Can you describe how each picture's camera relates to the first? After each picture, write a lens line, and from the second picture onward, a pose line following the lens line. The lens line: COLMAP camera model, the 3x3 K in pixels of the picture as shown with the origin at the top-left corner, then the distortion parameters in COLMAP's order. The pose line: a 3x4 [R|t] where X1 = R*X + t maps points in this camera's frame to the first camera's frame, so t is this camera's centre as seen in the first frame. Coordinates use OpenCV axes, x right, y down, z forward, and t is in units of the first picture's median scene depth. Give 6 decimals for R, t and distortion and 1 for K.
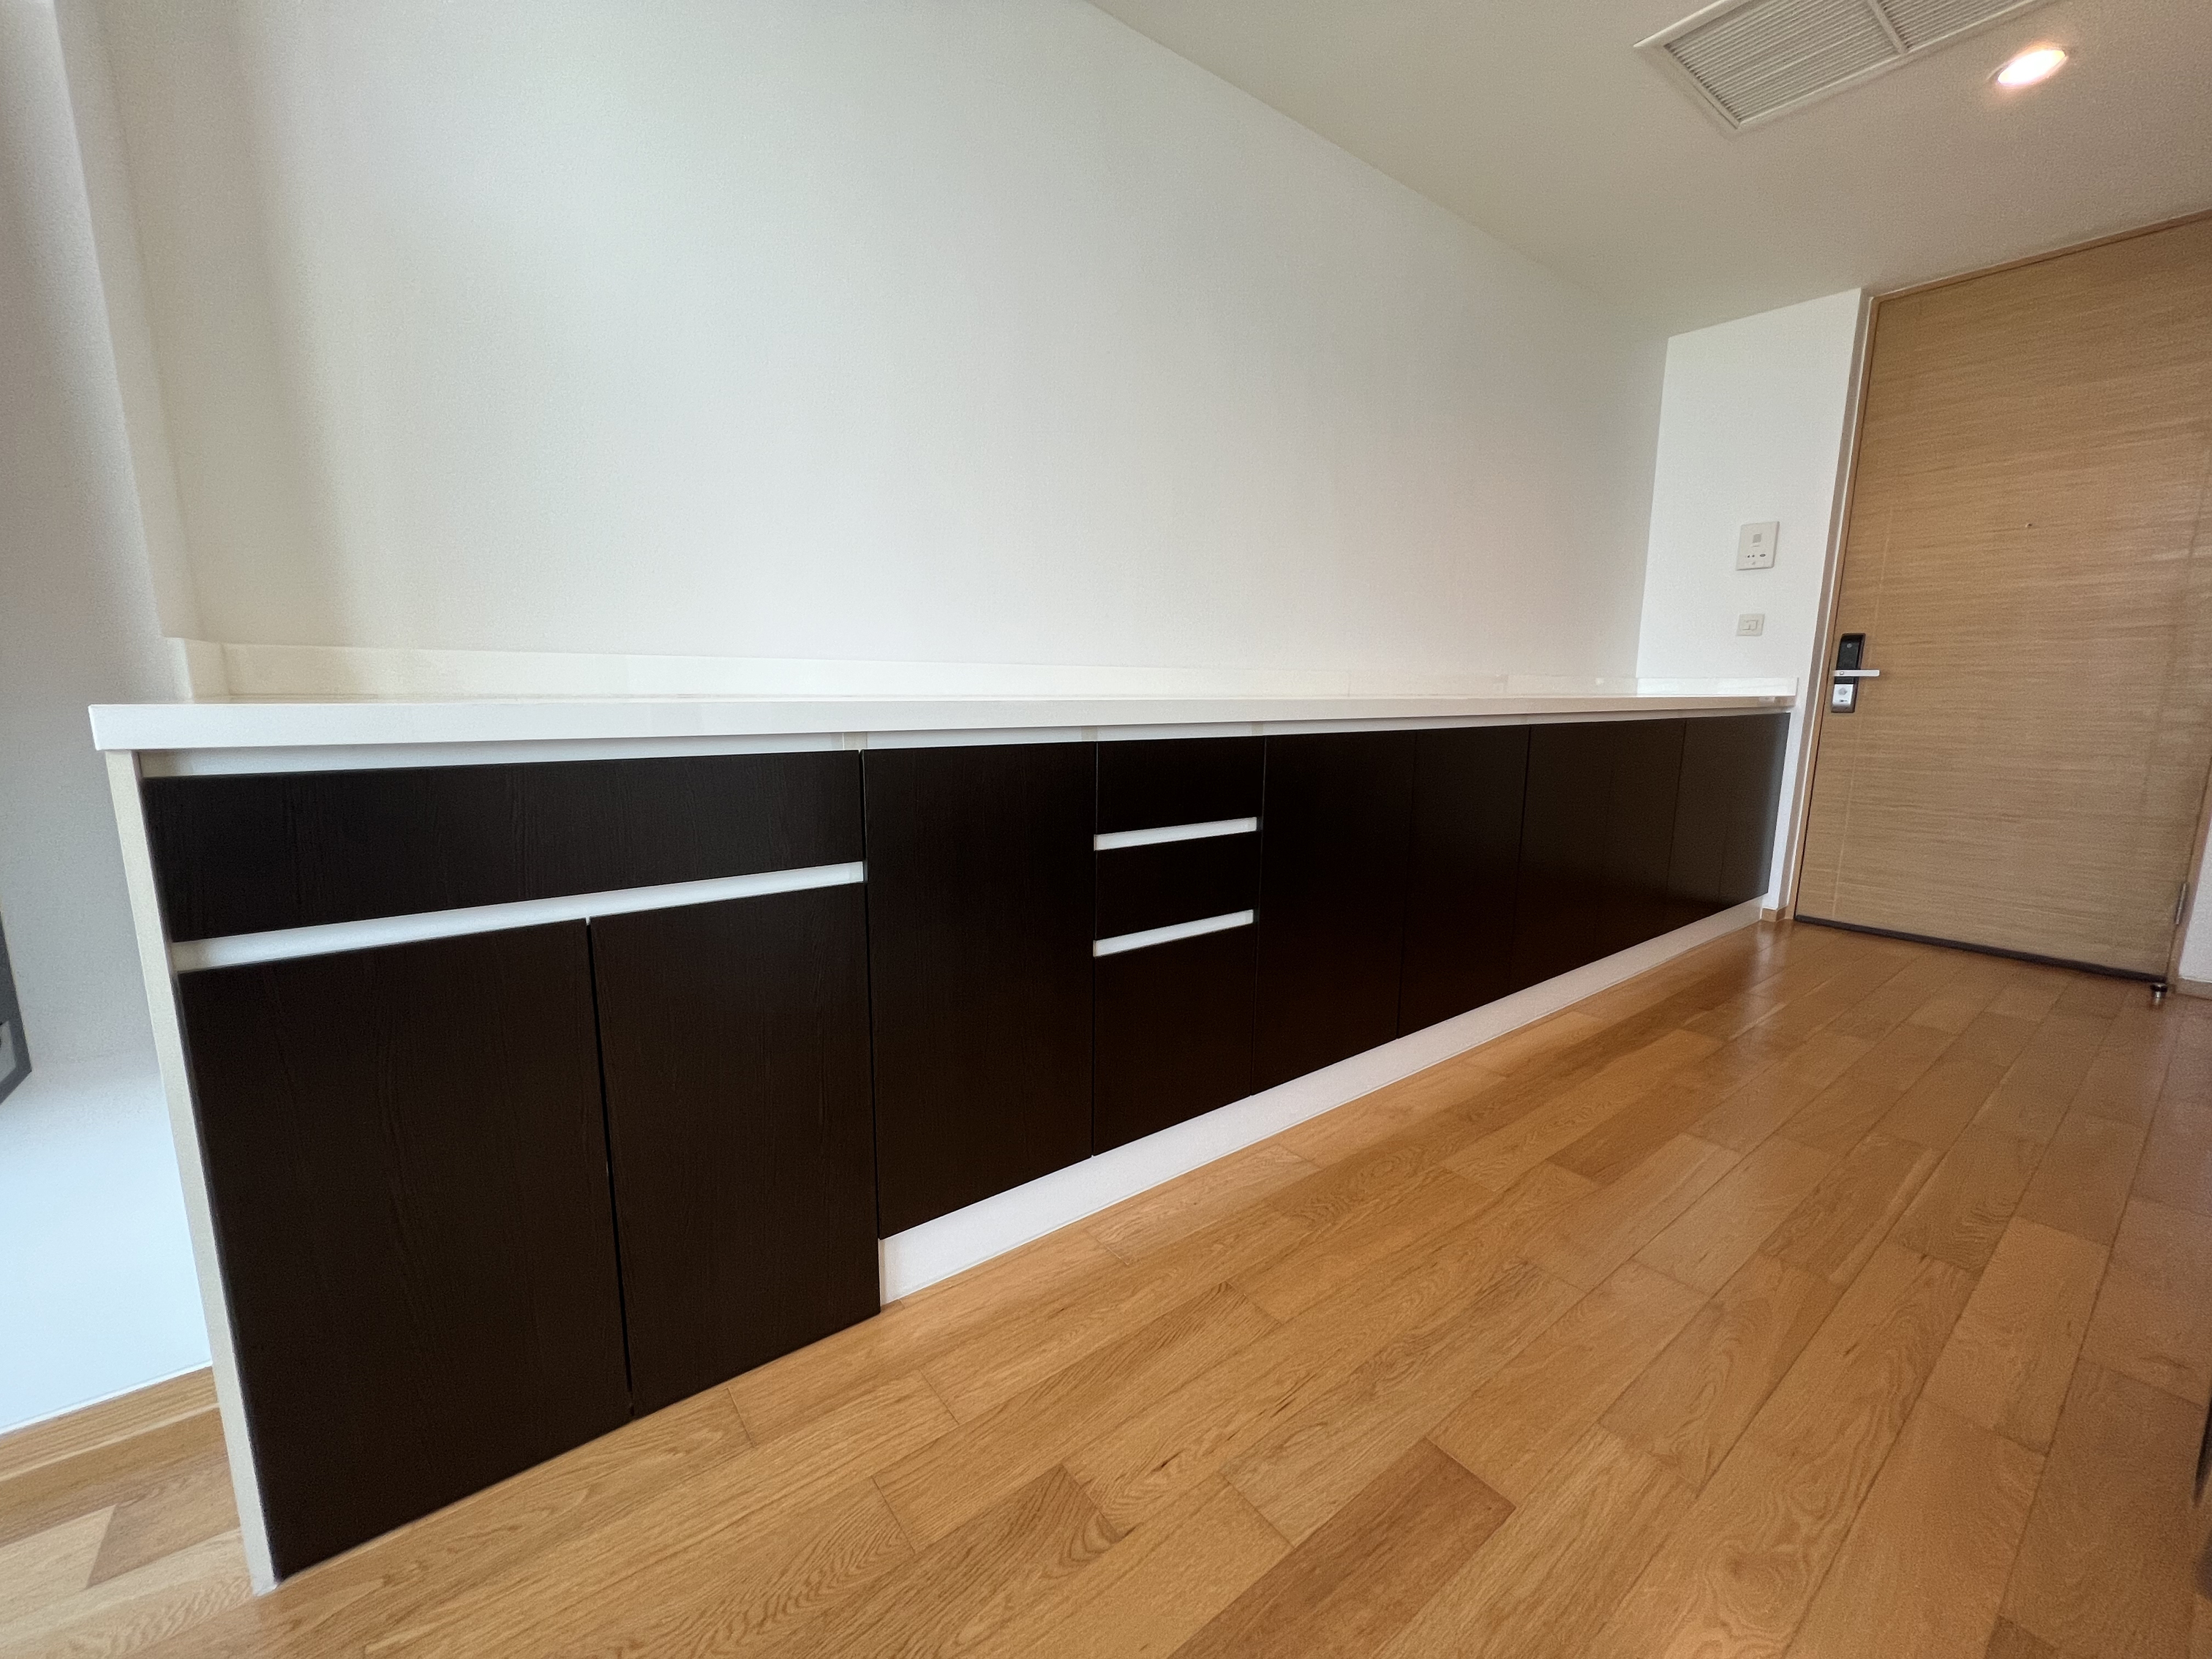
lens RADIAL K [[888.3, 0, 1108.0], [0, 888.3, 831.3], [0, 0, 1]] dist [-0.001628, 0.000406]
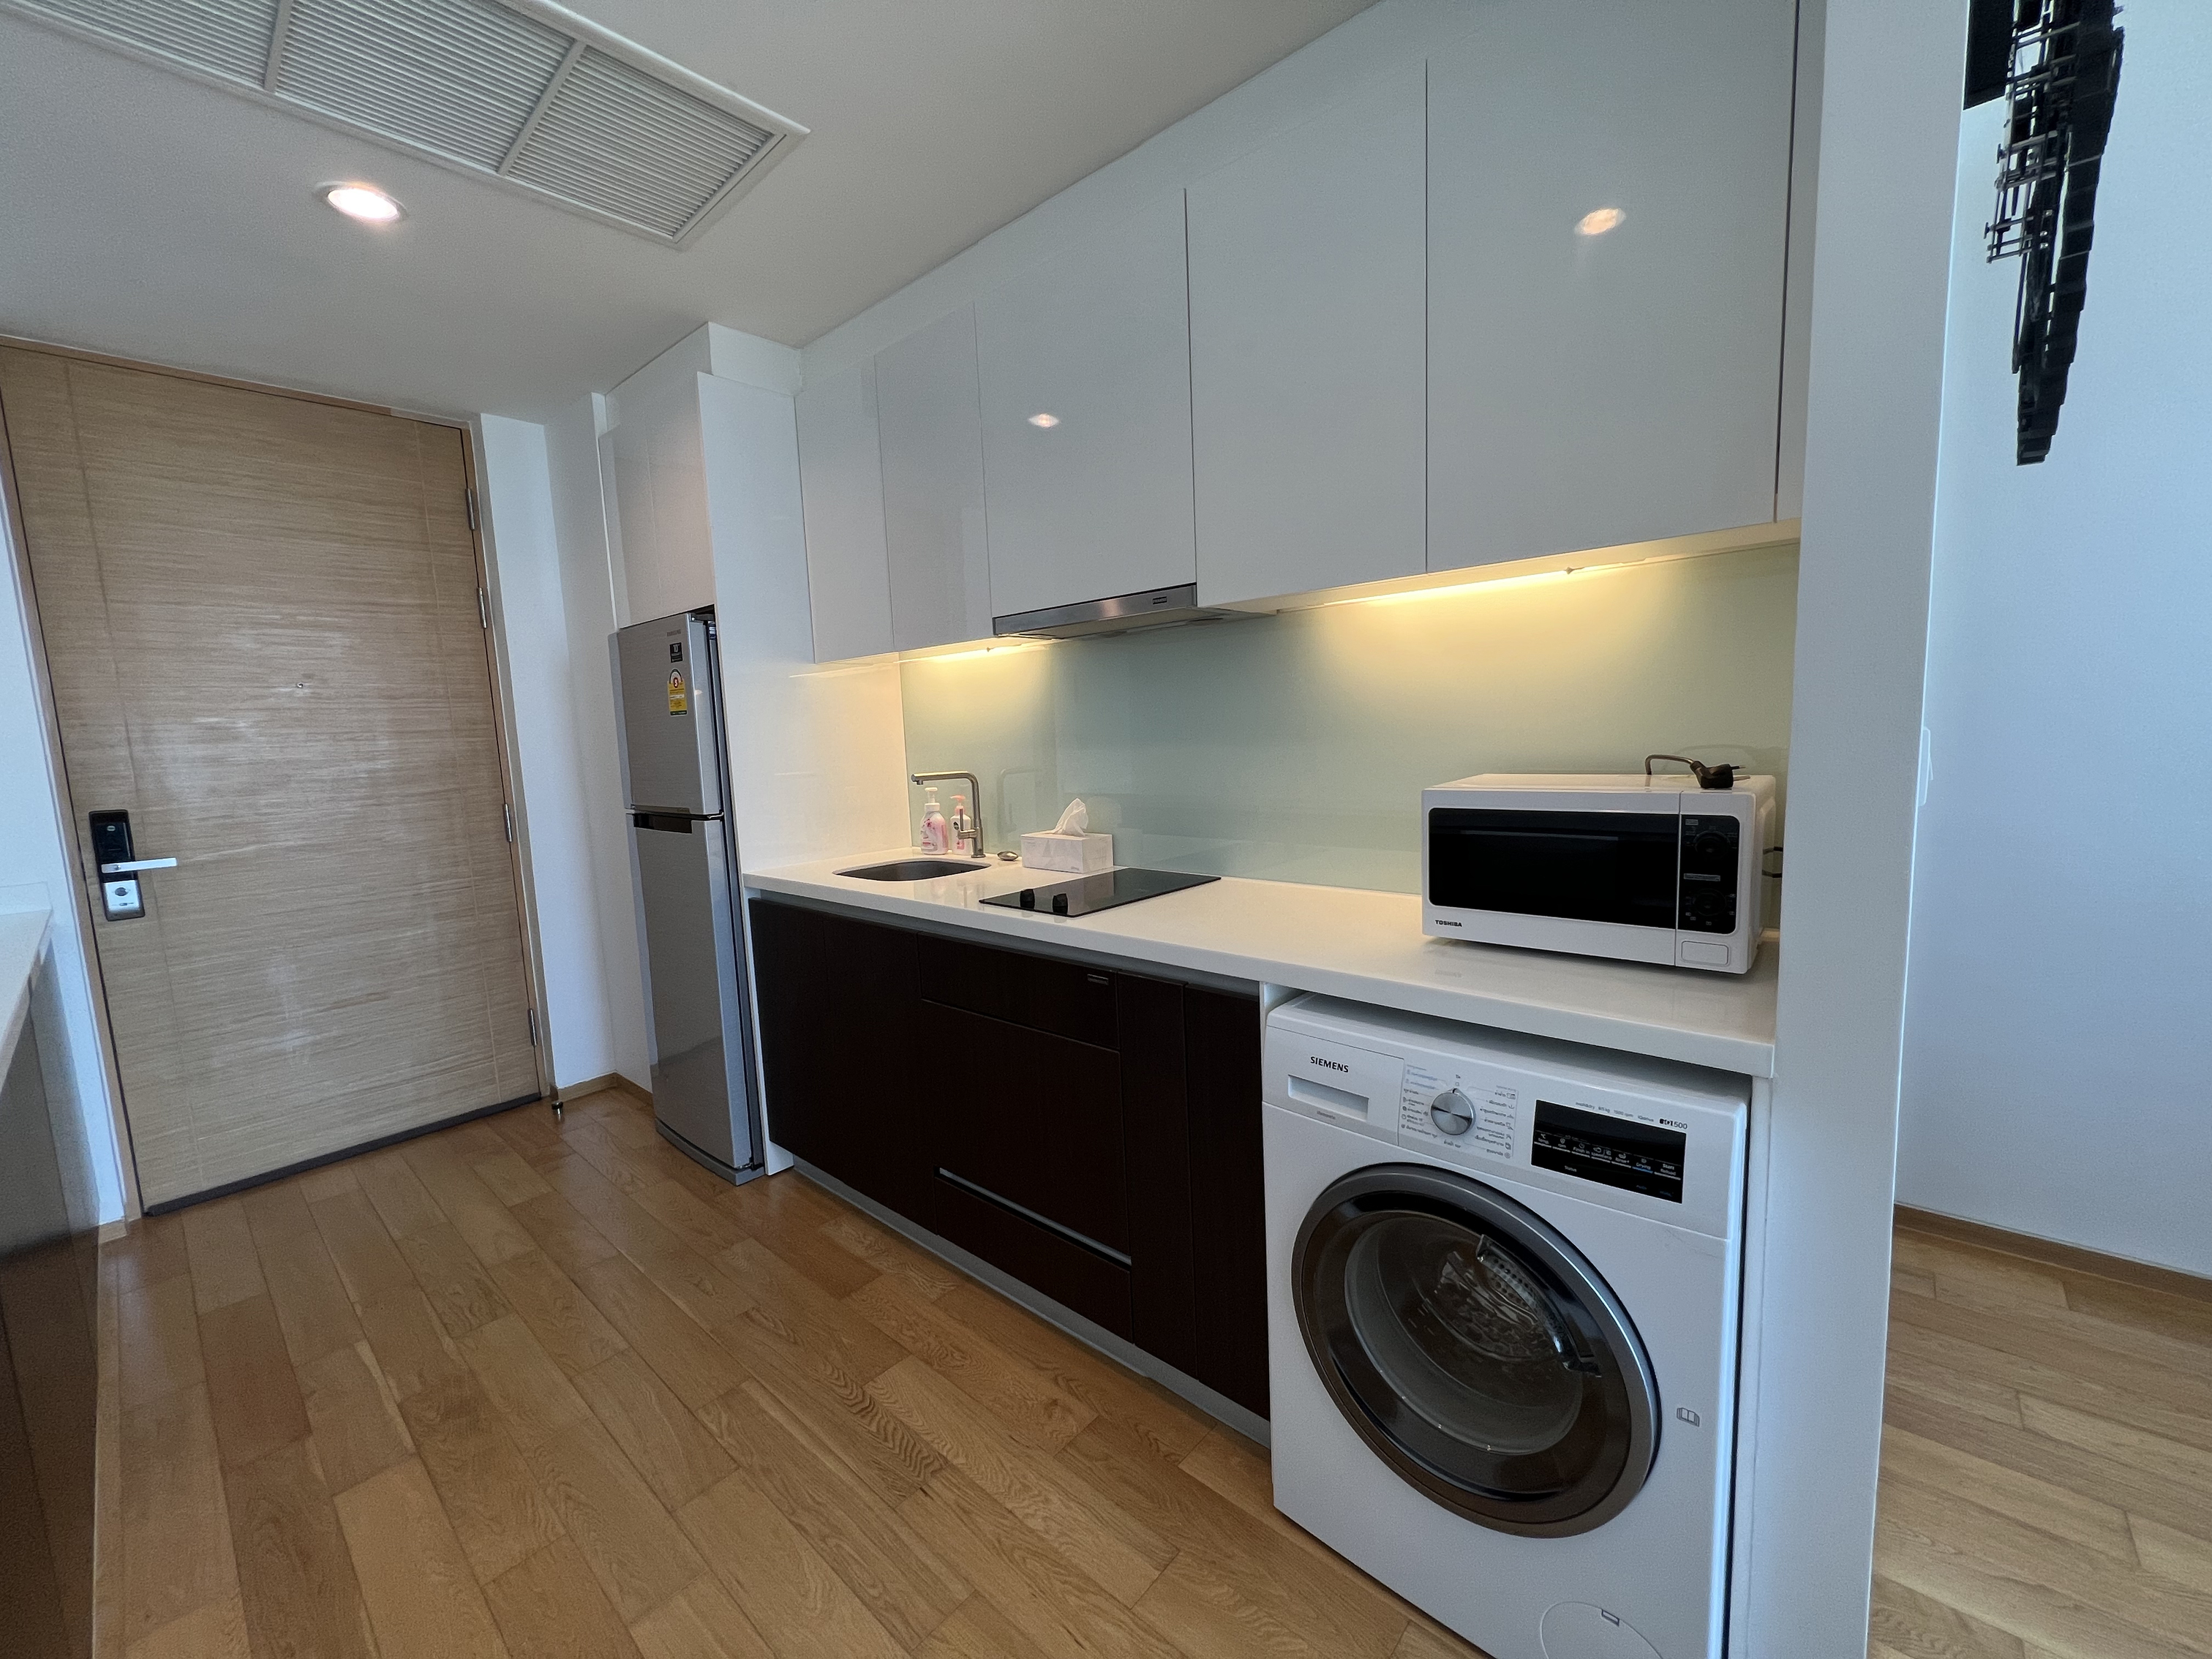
lens RADIAL K [[888.3, 0, 1108.0], [0, 888.3, 831.3], [0, 0, 1]] dist [-0.001628, 0.000406]
pose [[-0.189746, -0.114087, 0.975182, -0.006970], [0.200449, 0.967805, 0.152226, -0.219738], [-0.961154, 0.224359, -0.160769, 0.495821]]
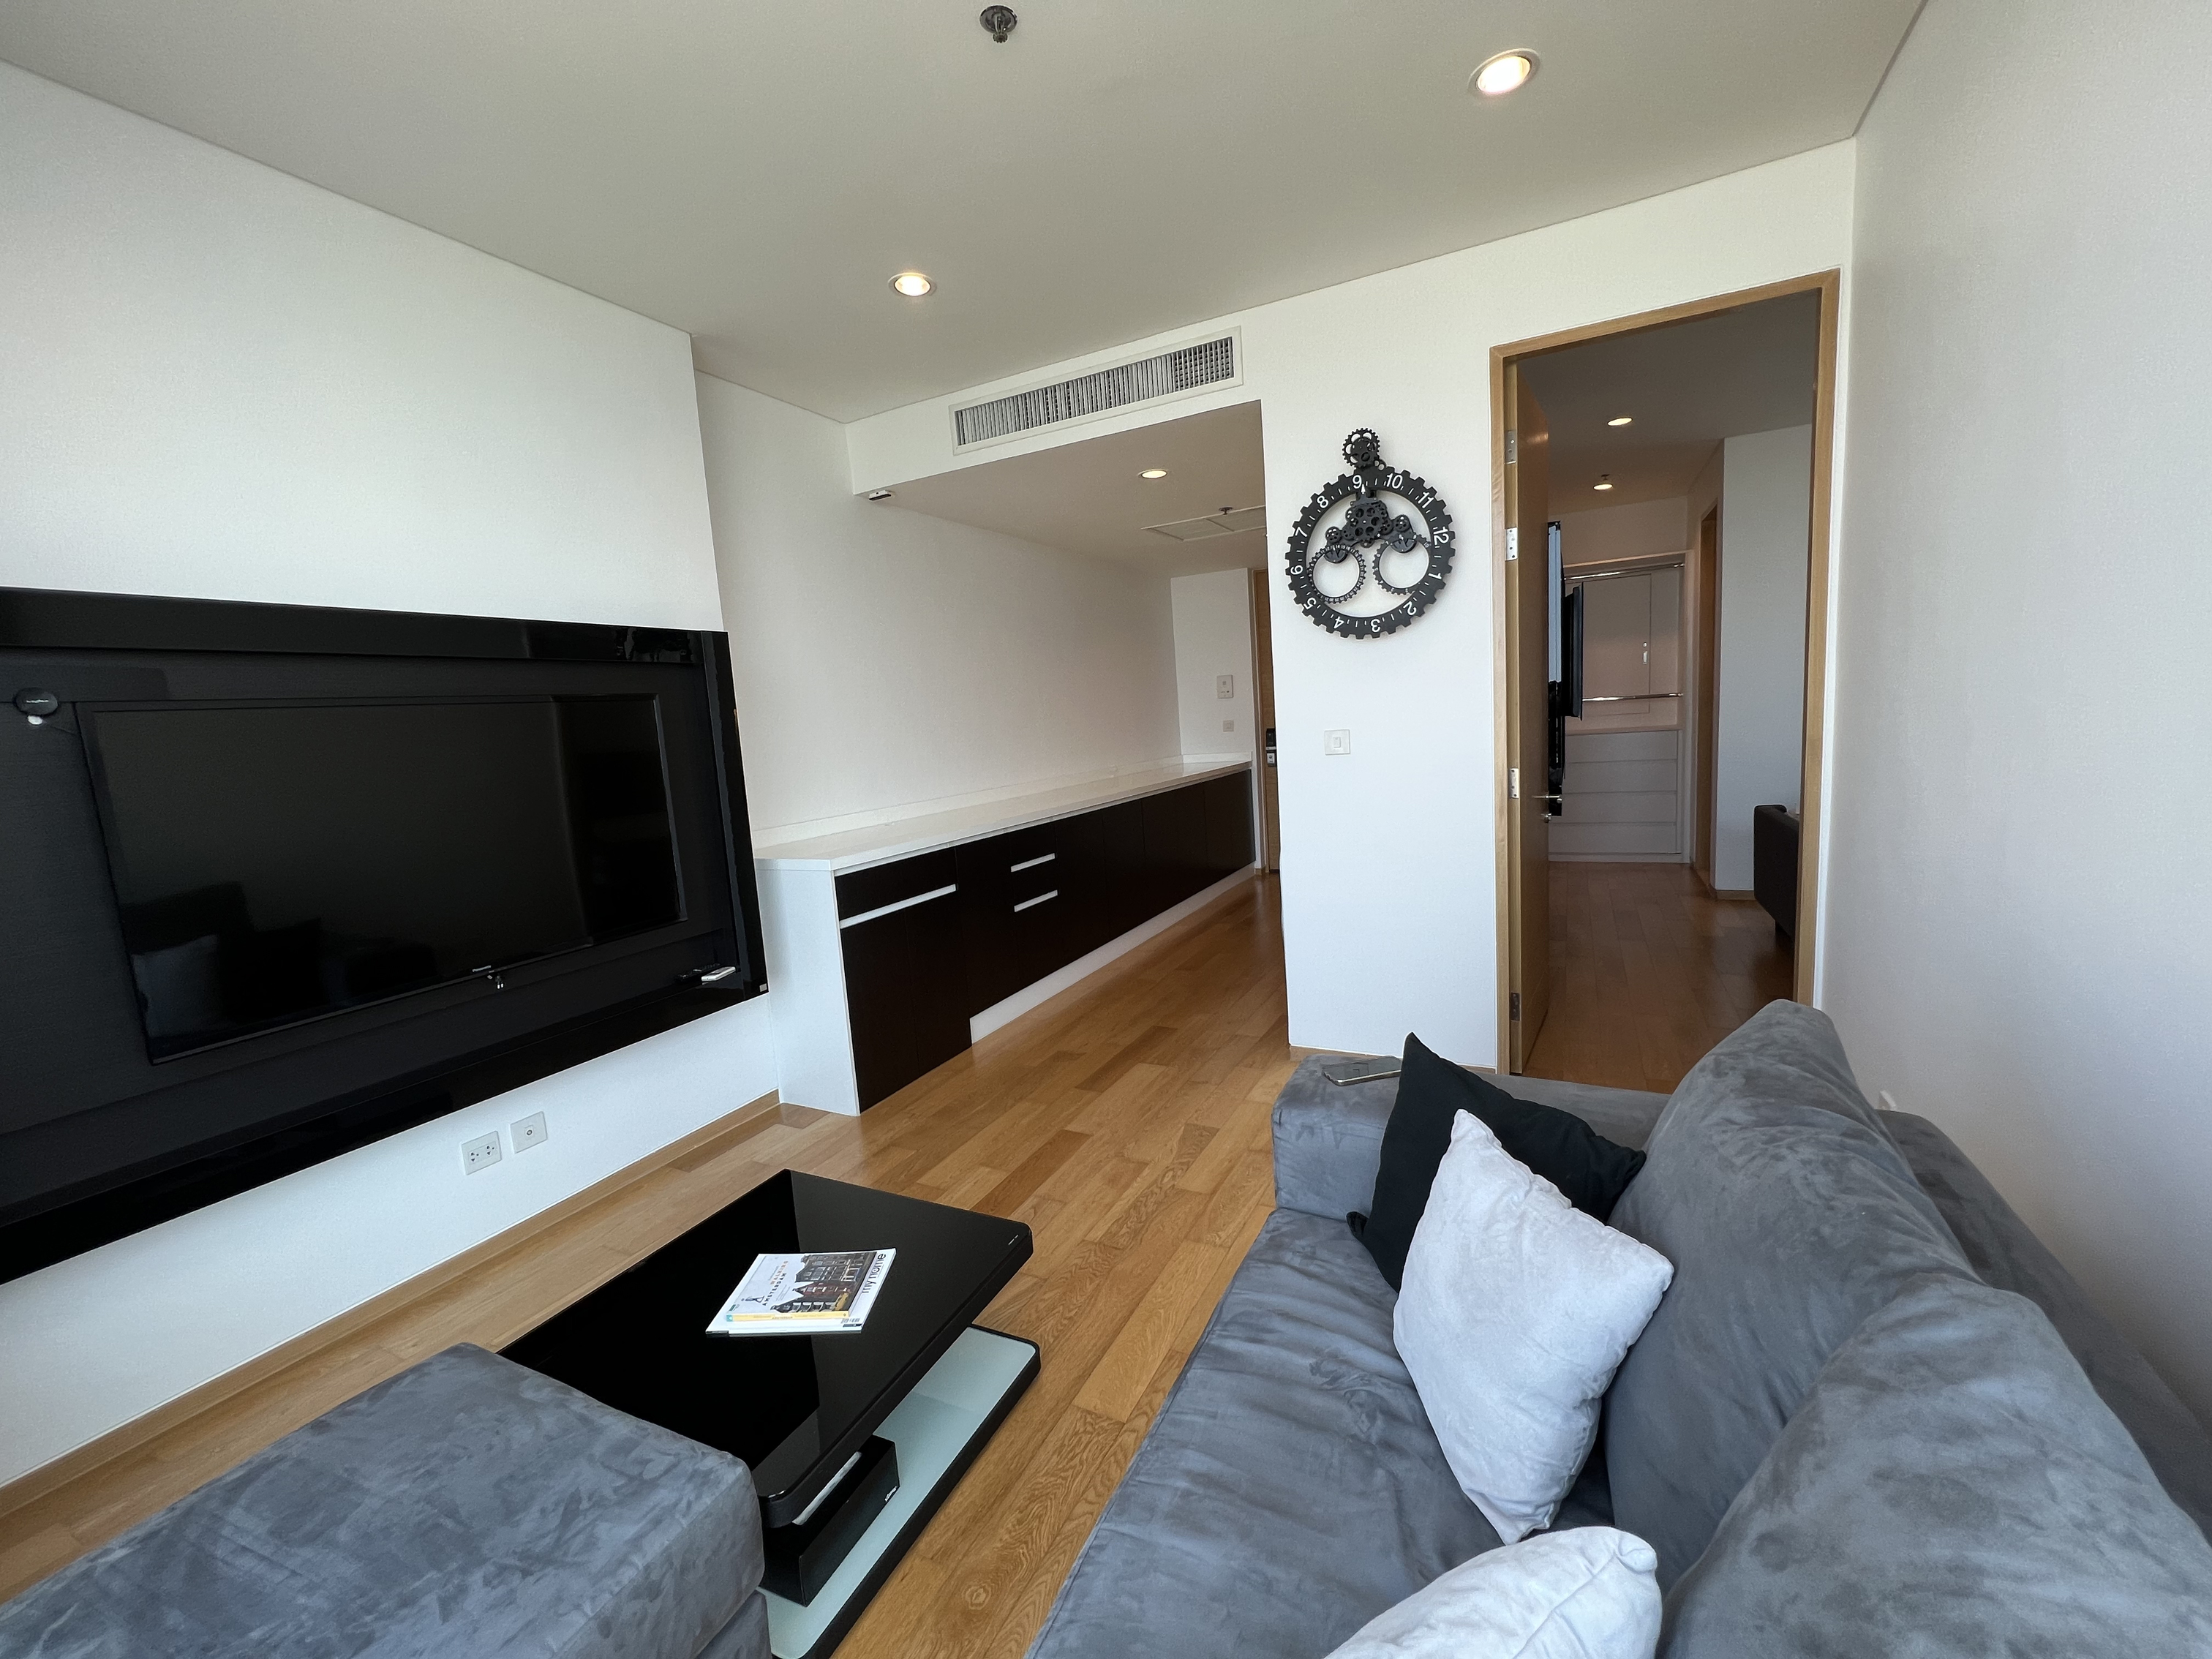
lens RADIAL K [[888.3, 0, 1108.0], [0, 888.3, 831.3], [0, 0, 1]] dist [-0.001628, 0.000406]
pose [[0.902802, -0.123434, 0.411962, -0.524096], [0.144342, 0.989328, -0.019893, -0.002657], [-0.405110, 0.077422, 0.910984, -0.982540]]
